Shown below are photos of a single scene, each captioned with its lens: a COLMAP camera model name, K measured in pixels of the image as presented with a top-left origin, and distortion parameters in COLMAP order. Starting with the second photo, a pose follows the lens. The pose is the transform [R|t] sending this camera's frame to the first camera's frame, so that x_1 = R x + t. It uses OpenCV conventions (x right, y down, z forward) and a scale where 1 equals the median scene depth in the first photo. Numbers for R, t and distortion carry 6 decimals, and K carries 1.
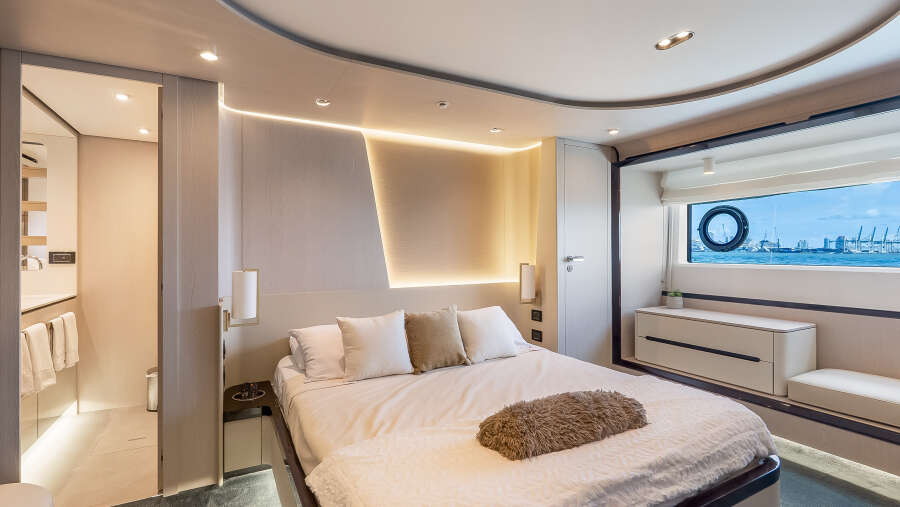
lens RADIAL K [[416.6, 0, 457.1], [0, 416.6, 249.4], [0, 0, 1]] dist [-0.000260, -0.000021]
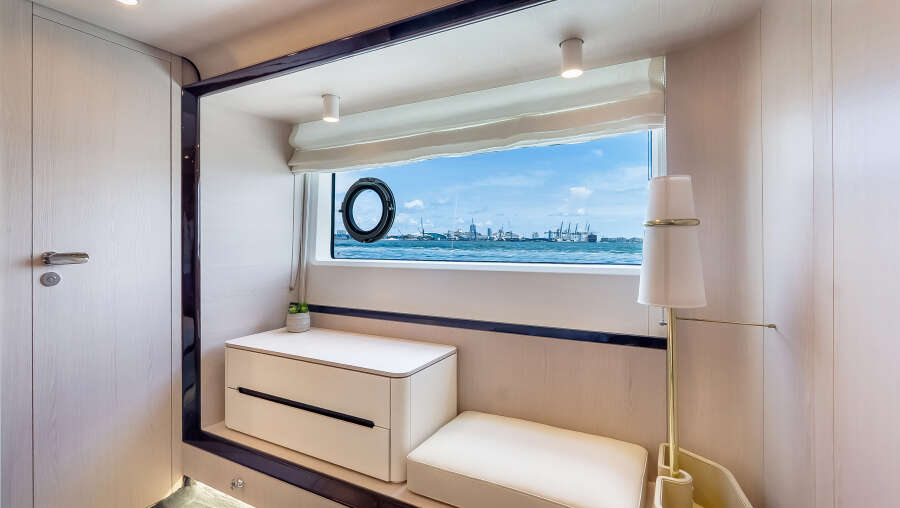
lens RADIAL K [[421.6, 0, 448.9], [0, 421.6, 240.9], [0, 0, 1]] dist [-0.000090, -0.000006]
pose [[0.845308, 0.001177, 0.534278, 0.385999], [-0.001161, 0.999999, -0.000367, 0.001357], [-0.534278, -0.000310, 0.845308, 0.336259]]
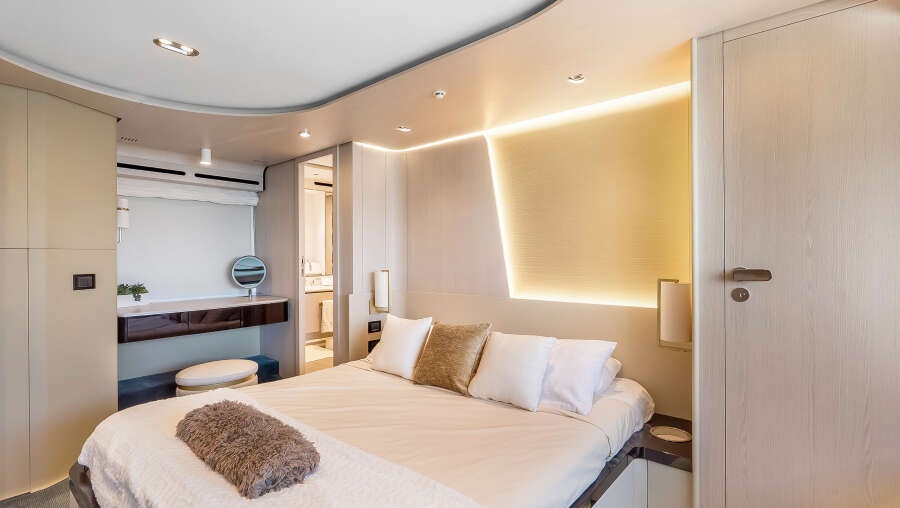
lens RADIAL K [[423.7, 0, 450.0], [0, 423.7, 254.0], [0, 0, 1]] dist [-0.000343, -0.000024]
pose [[0.357408, 0.000544, -0.933948, 0.588443], [0.009210, 0.999949, 0.004107, -0.006260], [0.933903, -0.010070, 0.357384, 0.495664]]
